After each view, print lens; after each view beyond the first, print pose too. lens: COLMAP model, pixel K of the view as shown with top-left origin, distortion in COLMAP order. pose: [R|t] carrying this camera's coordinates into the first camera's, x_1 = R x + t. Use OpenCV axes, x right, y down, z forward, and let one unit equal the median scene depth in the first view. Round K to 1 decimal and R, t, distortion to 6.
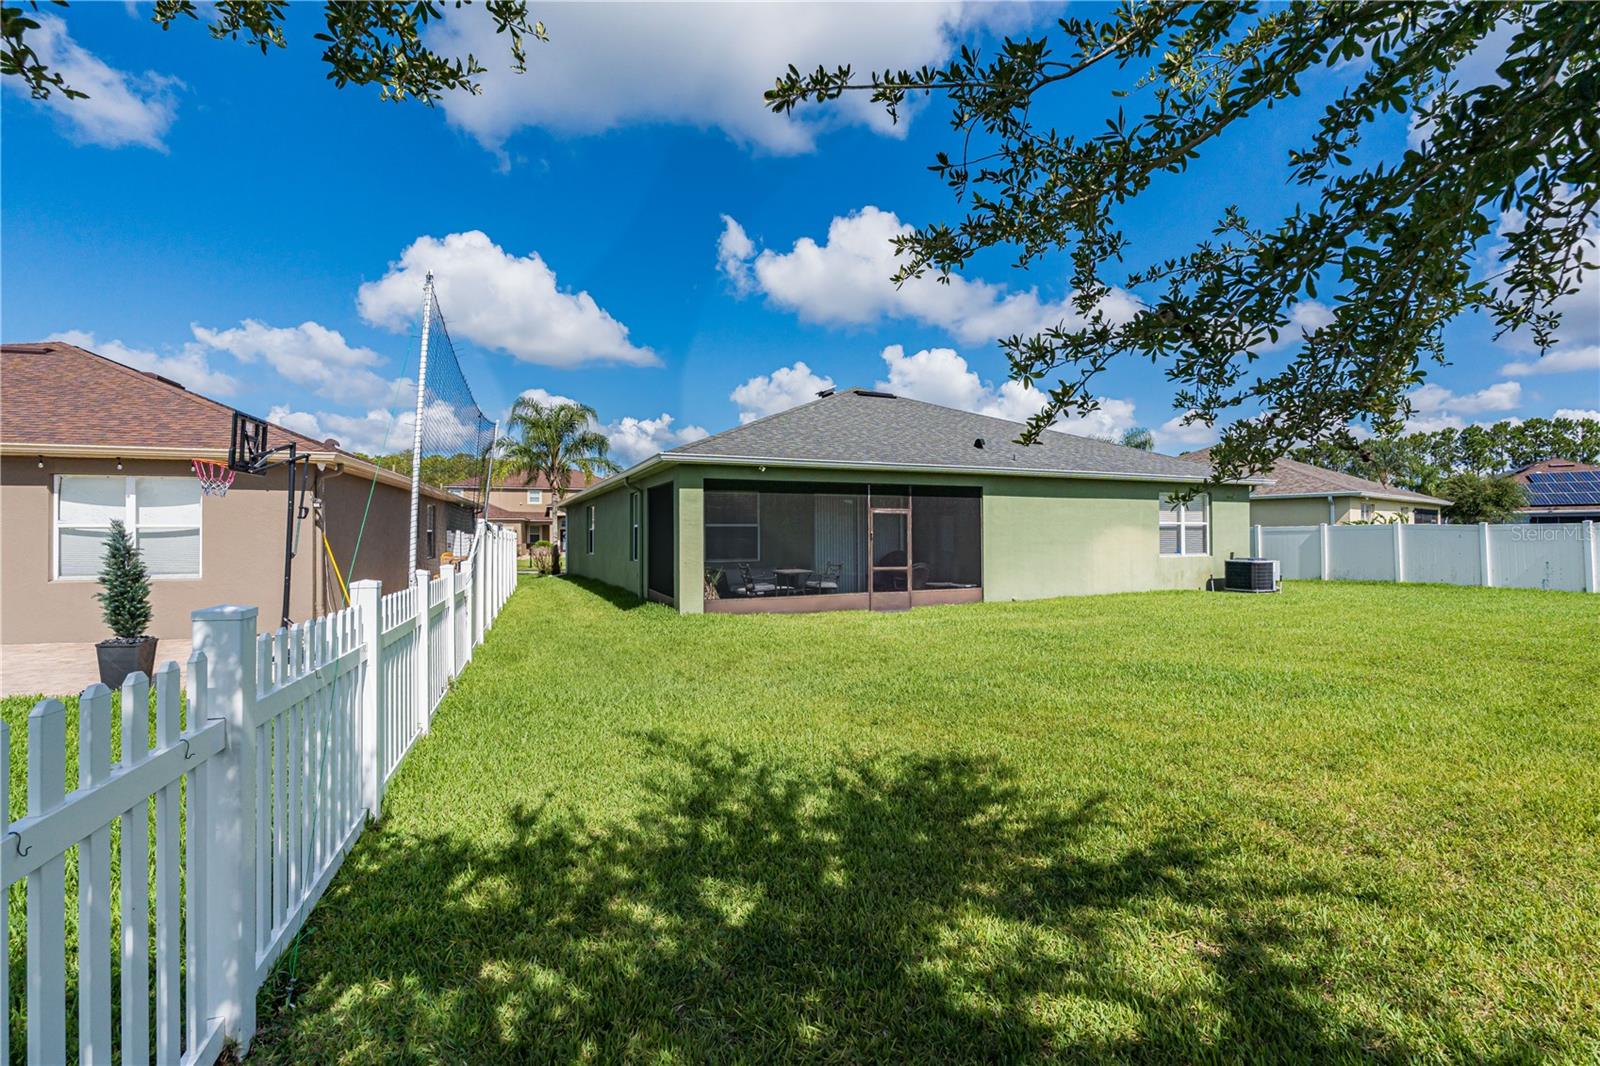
lens RADIAL K [[735.0, 0, 804.0], [0, 735.0, 528.6], [0, 0, 1]] dist [-0.003547, 0.000557]
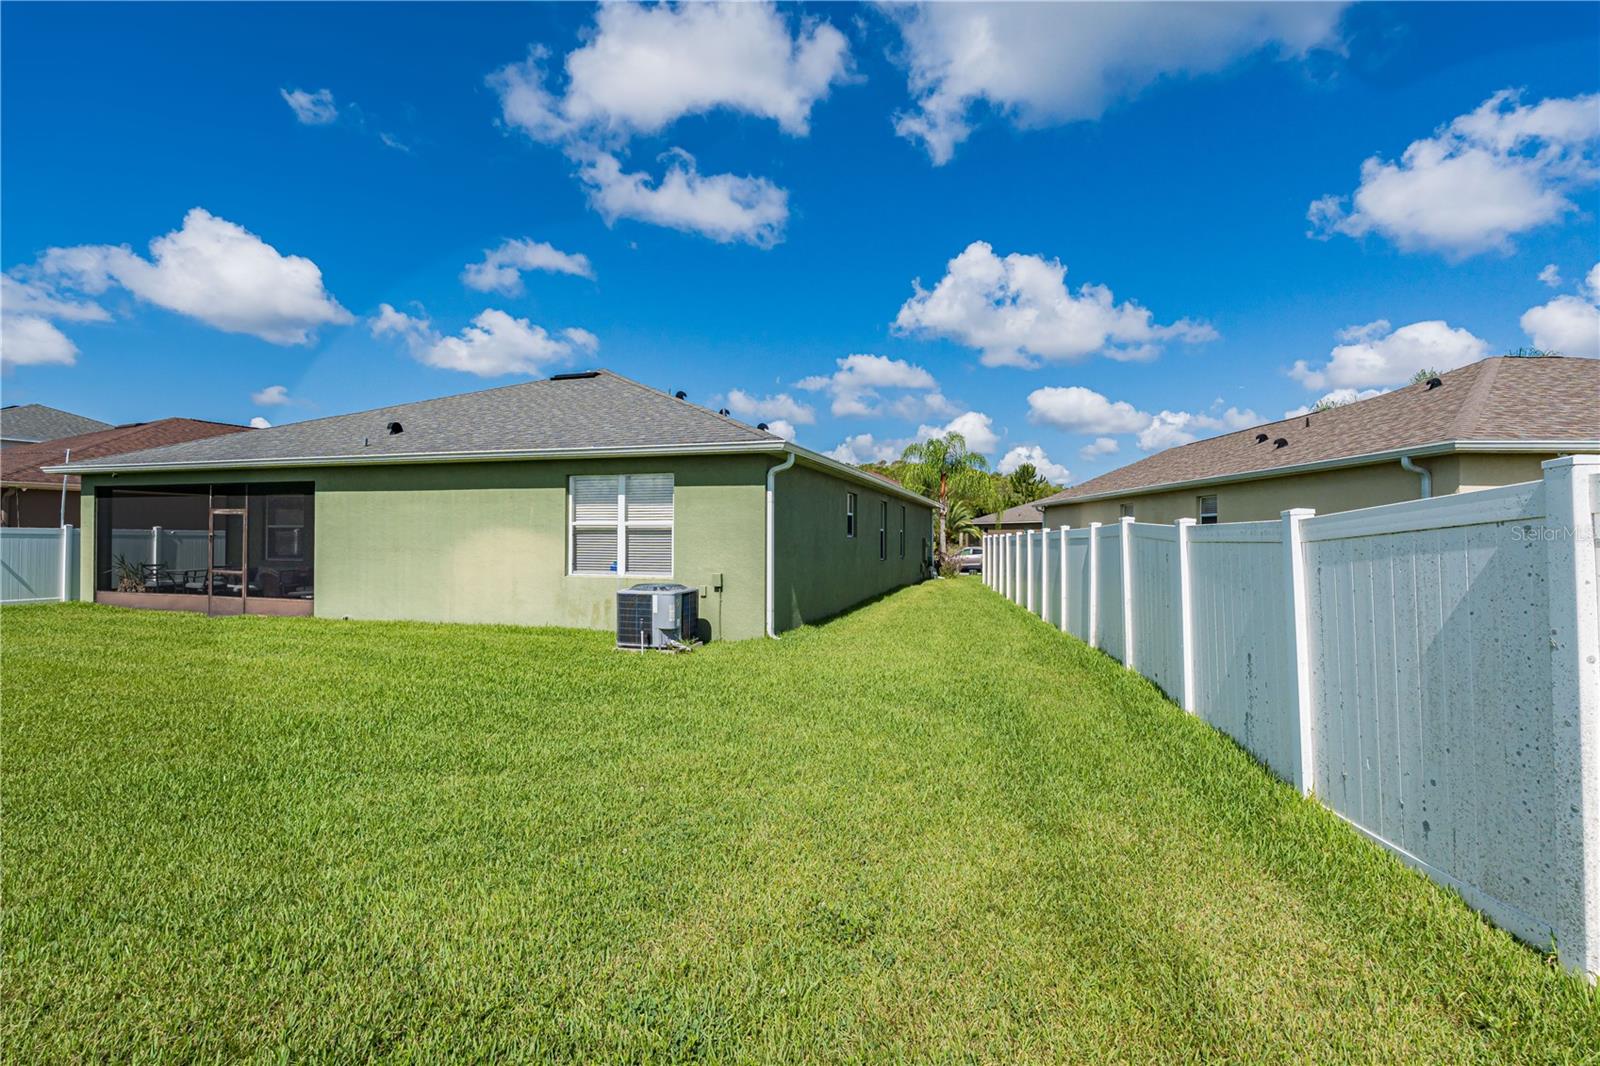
lens RADIAL K [[735.0, 0, 804.0], [0, 735.0, 528.6], [0, 0, 1]] dist [-0.003547, 0.000557]
pose [[0.741620, 0.001353, -0.670818, 3.120322], [-0.001715, 0.999999, 0.000120, -0.008557], [0.670818, 0.001062, 0.741622, 1.908438]]
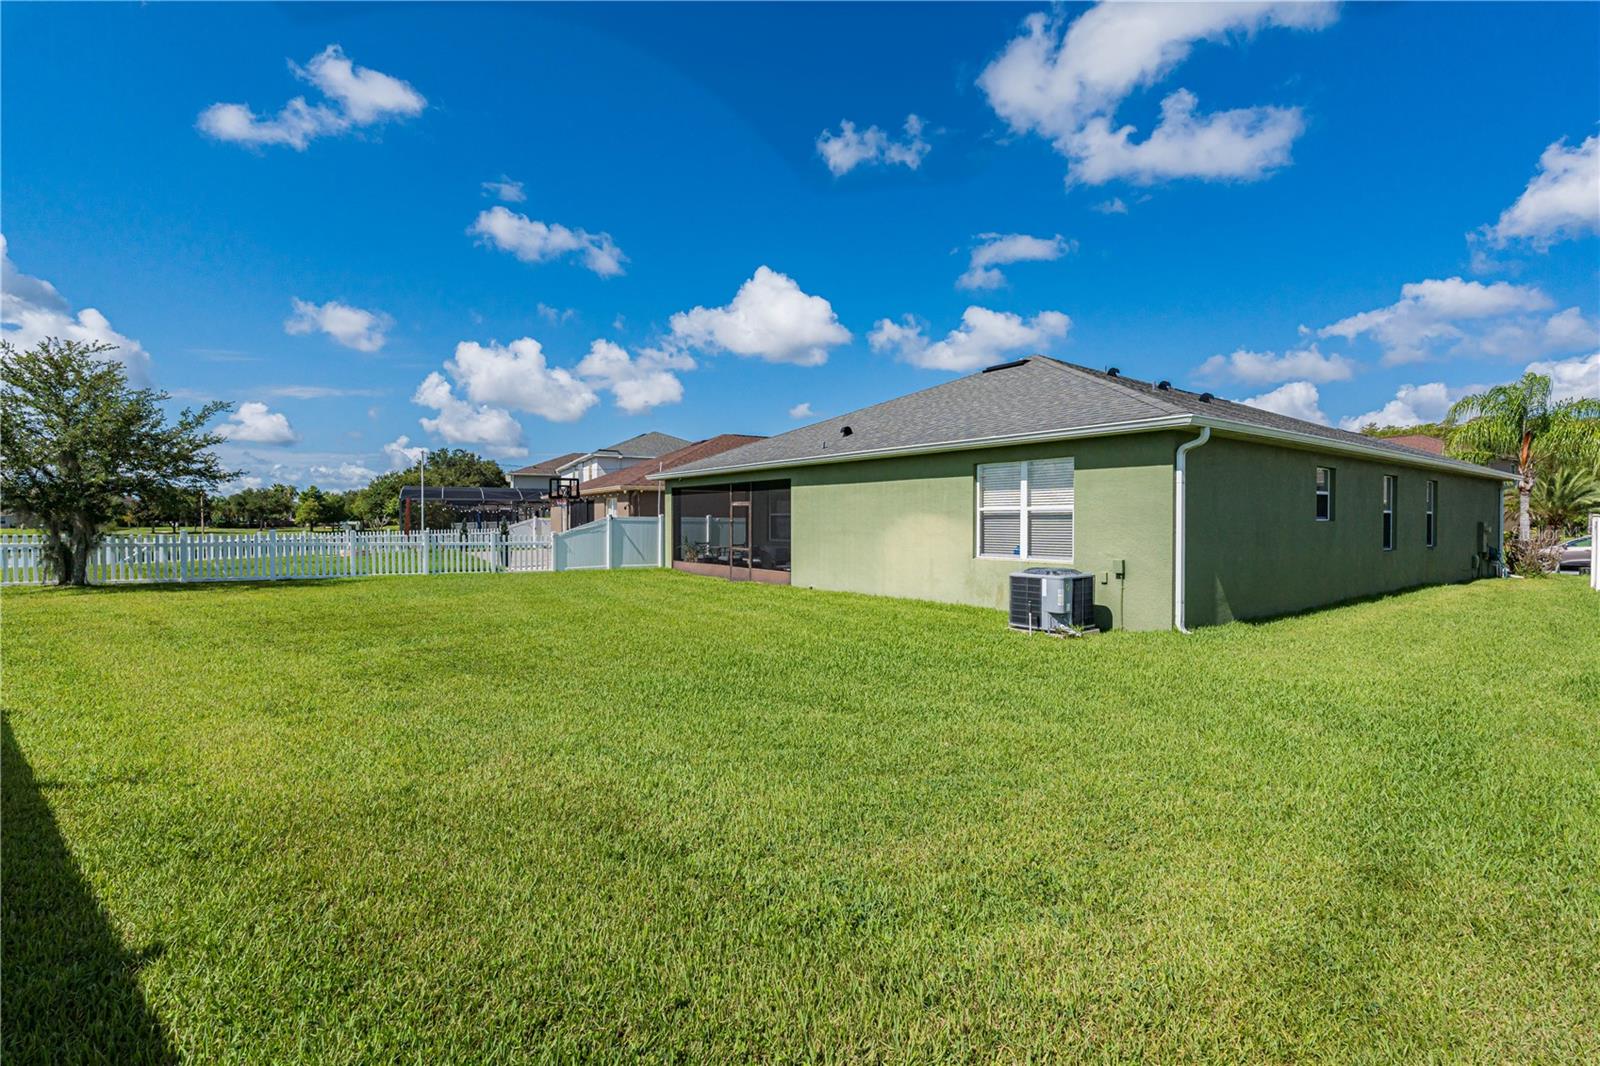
lens RADIAL K [[729.2, 0, 799.7], [0, 729.2, 538.1], [0, 0, 1]] dist [0.002119, 0.001026]
pose [[0.204480, 0.028575, -0.978454, 3.268352], [0.007699, 0.999496, 0.030798, -0.006799], [0.978840, -0.013831, 0.204157, 2.018926]]
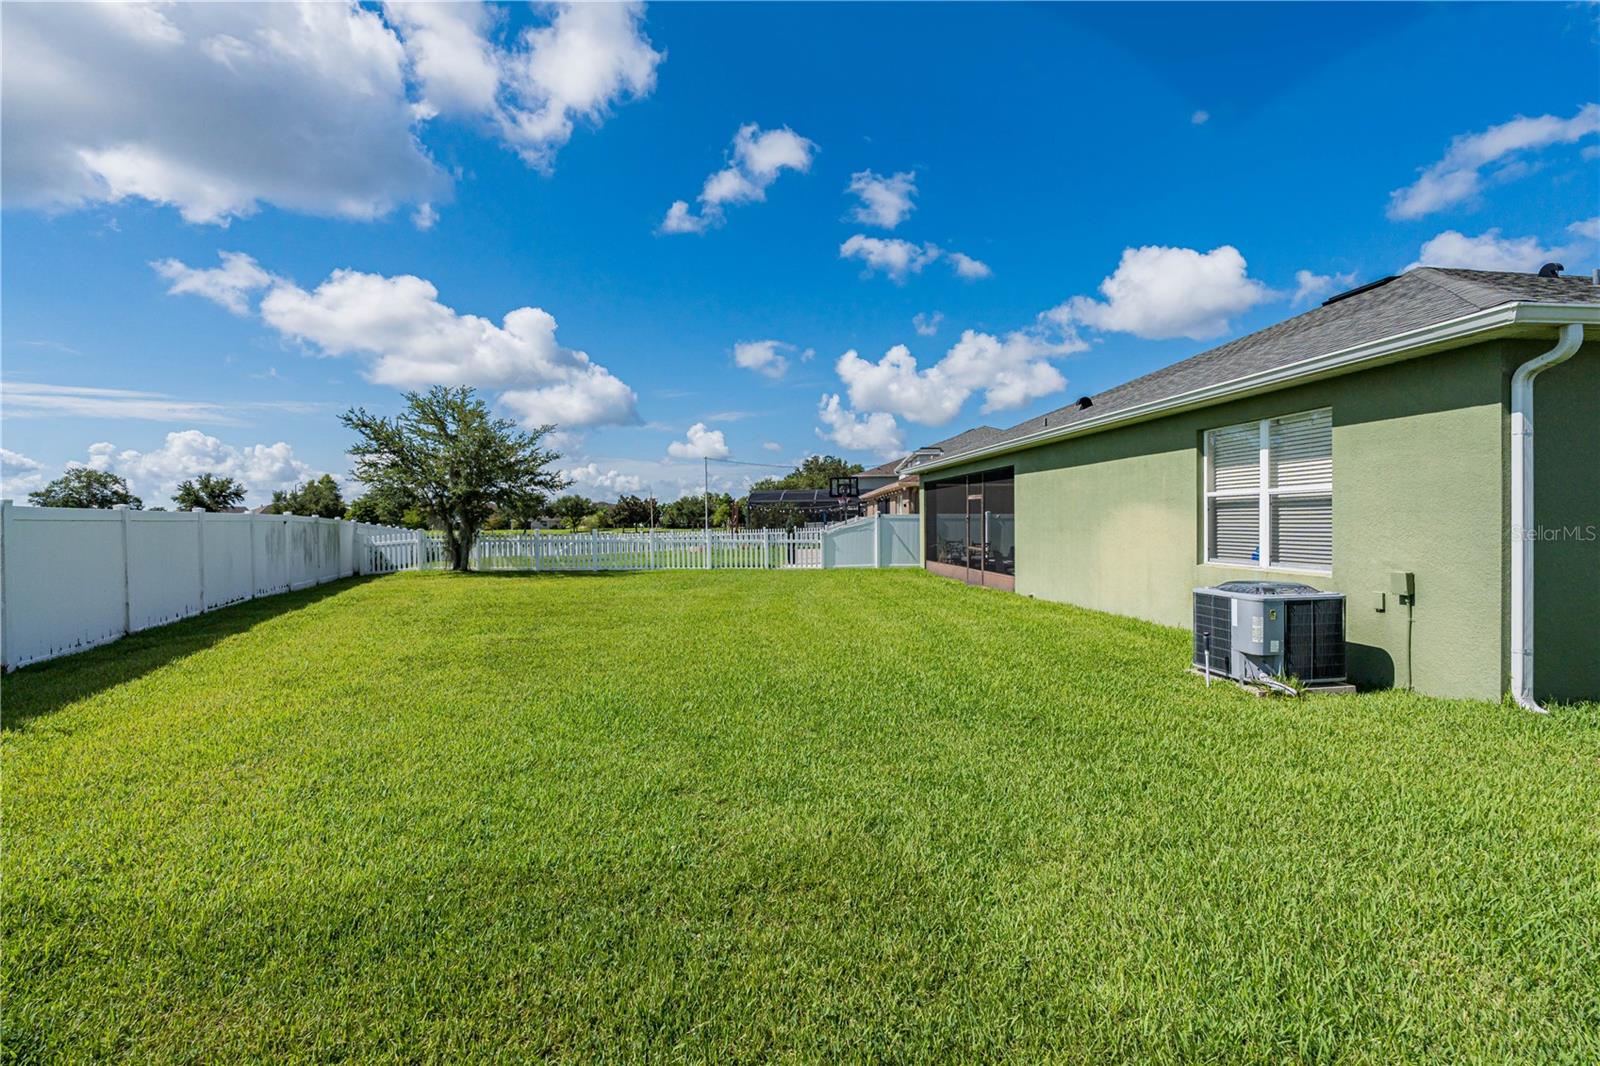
lens RADIAL K [[723.4, 0, 800.0], [0, 723.4, 533.0], [0, 0, 1]] dist [0.000901, 0.000508]
pose [[-0.308091, 0.023052, -0.951077, 2.969308], [0.020045, 0.999642, 0.017735, 0.012986], [0.951146, -0.013601, -0.308443, 2.599372]]
